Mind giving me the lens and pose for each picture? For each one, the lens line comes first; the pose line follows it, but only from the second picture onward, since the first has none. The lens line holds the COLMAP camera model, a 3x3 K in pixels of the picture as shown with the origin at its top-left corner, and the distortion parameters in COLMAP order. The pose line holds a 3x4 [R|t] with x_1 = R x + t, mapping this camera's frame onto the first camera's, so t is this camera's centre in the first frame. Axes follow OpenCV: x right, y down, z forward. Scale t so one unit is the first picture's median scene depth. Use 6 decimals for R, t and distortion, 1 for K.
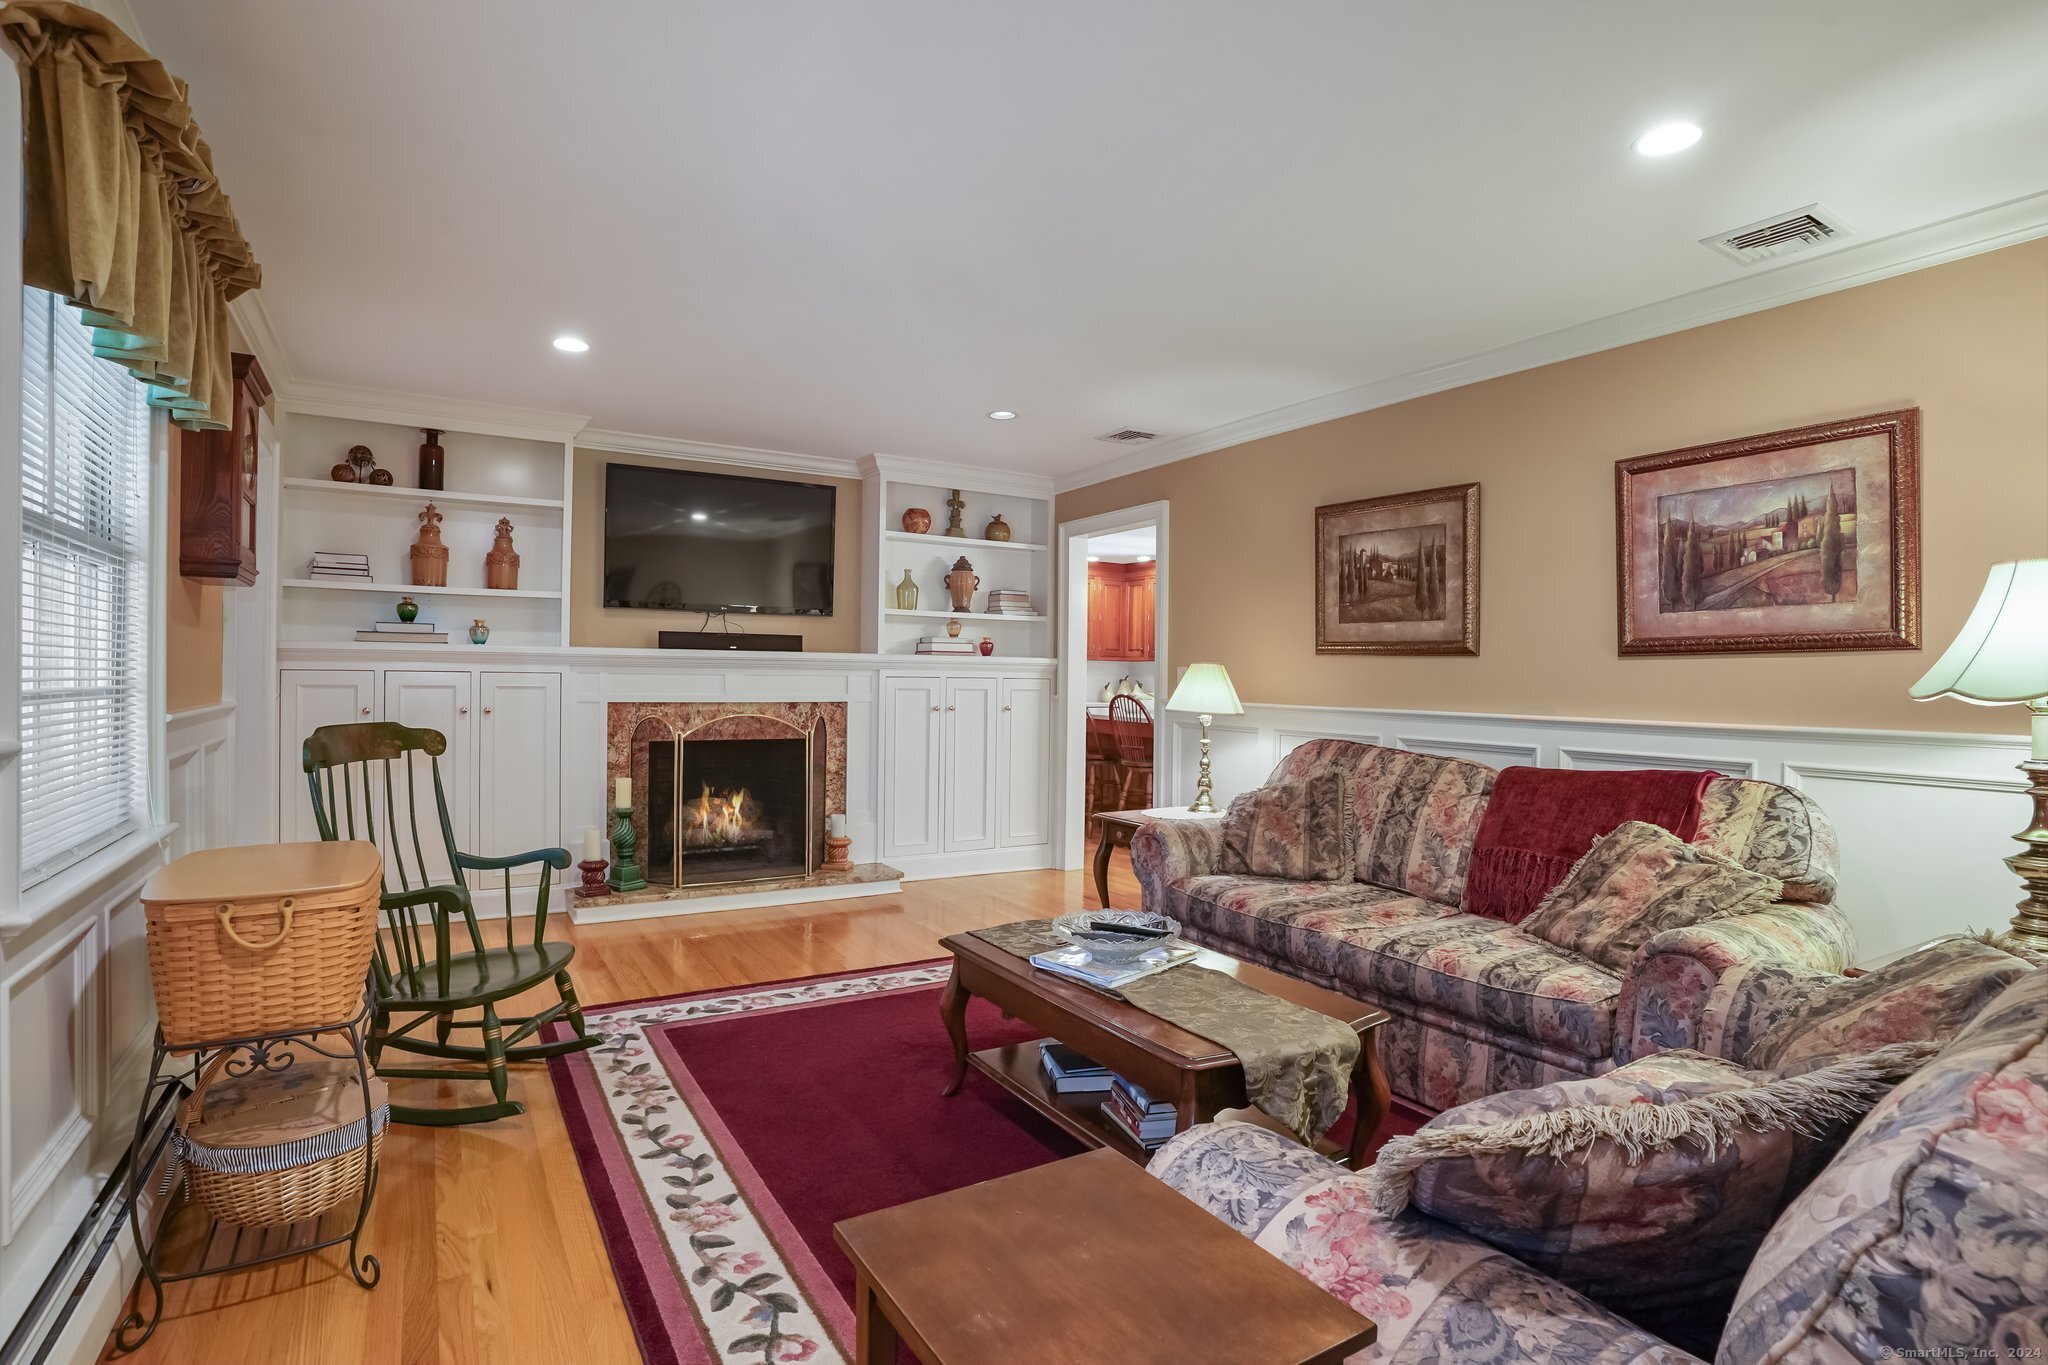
lens RADIAL K [[1008.2, 0, 1022.1], [0, 1008.2, 685.9], [0, 0, 1]] dist [-0.080069, 0.035010]
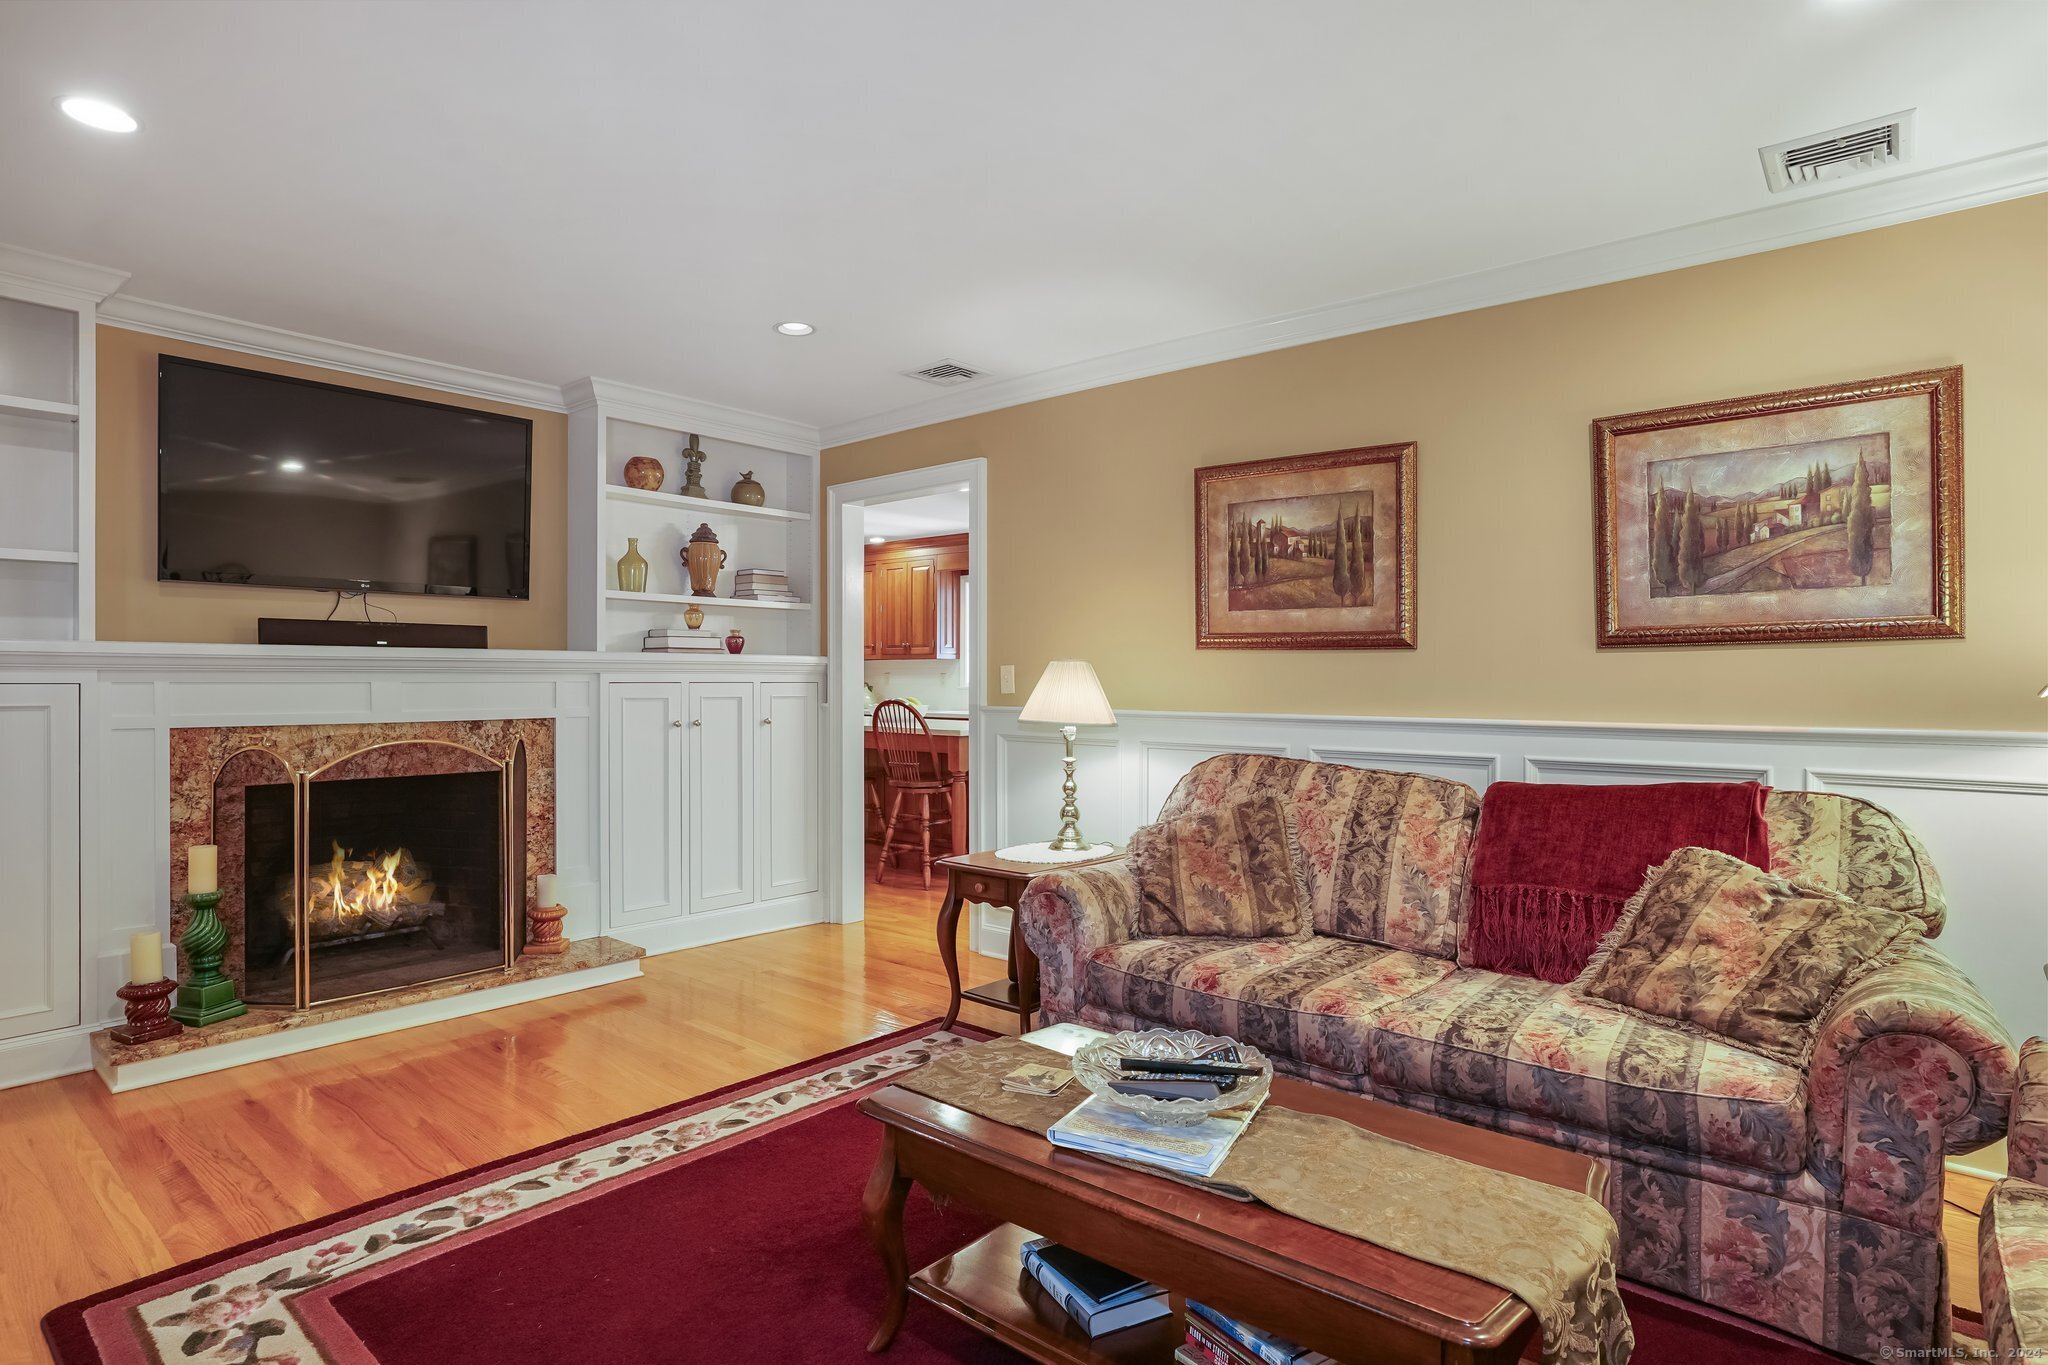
lens RADIAL K [[1085.5, 0, 1024.0], [0, 1085.5, 682.5], [0, 0, 1]] dist [-0.066114, 0.040034]
pose [[0.950452, -0.012684, 0.310614, -0.140757], [0.013914, 0.999902, -0.001746, -0.005219], [-0.310561, 0.005981, 0.950535, 0.245550]]
